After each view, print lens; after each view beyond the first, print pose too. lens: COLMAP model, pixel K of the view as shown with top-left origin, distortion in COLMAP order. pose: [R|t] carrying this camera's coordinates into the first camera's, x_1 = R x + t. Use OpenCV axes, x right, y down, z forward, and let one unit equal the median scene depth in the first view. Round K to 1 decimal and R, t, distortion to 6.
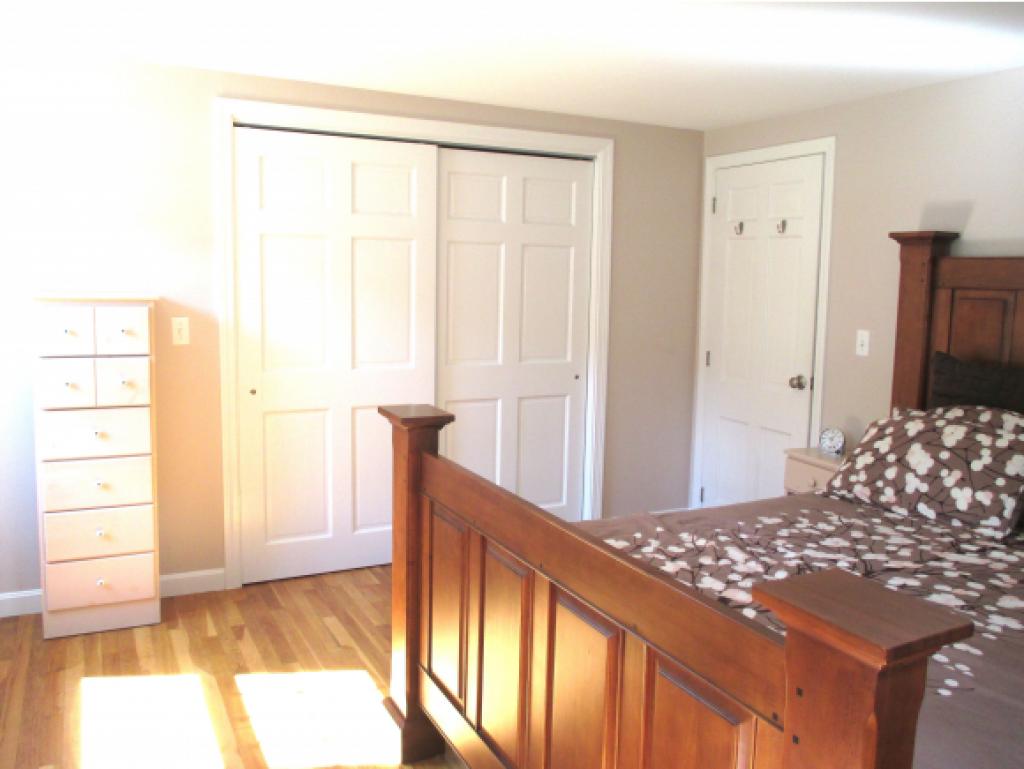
lens RADIAL K [[860.8, 0, 511.3], [0, 860.8, 384.5], [0, 0, 1]] dist [-0.024346, -0.004295]
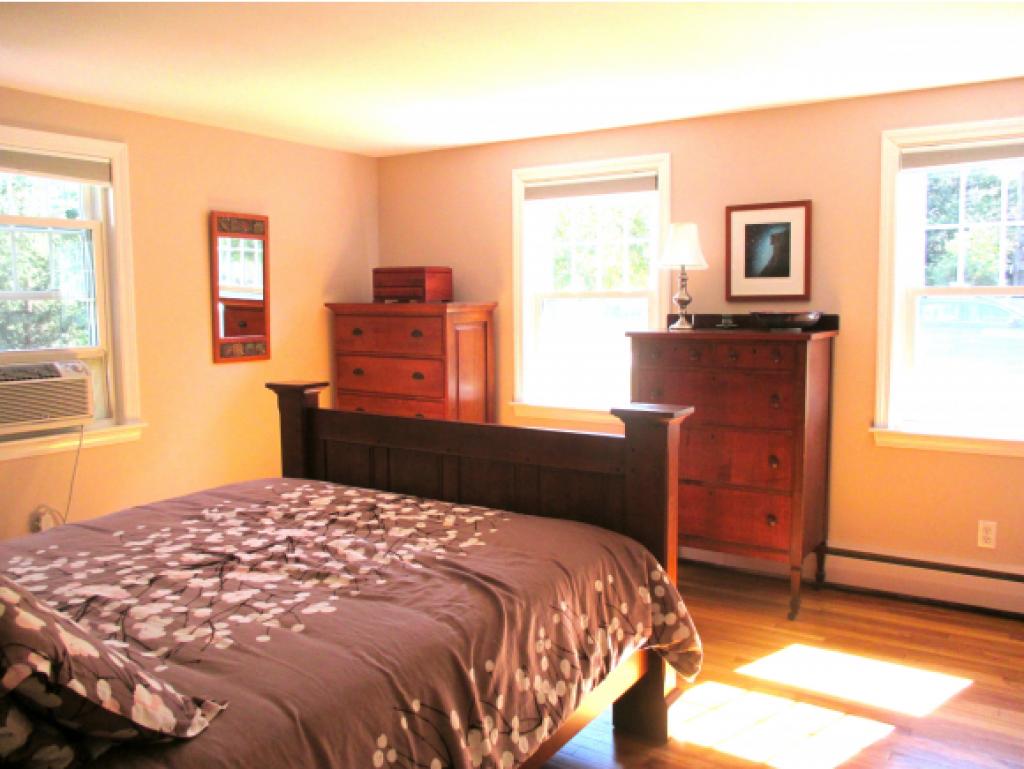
lens RADIAL K [[860.8, 0, 512.0], [0, 860.8, 382.5], [0, 0, 1]] dist [-0.024346, -0.004295]
pose [[-0.874803, 0.027424, -0.483702, 0.539380], [-0.073450, 0.979349, 0.188363, -0.183745], [0.478879, 0.200308, -0.854723, 1.775341]]
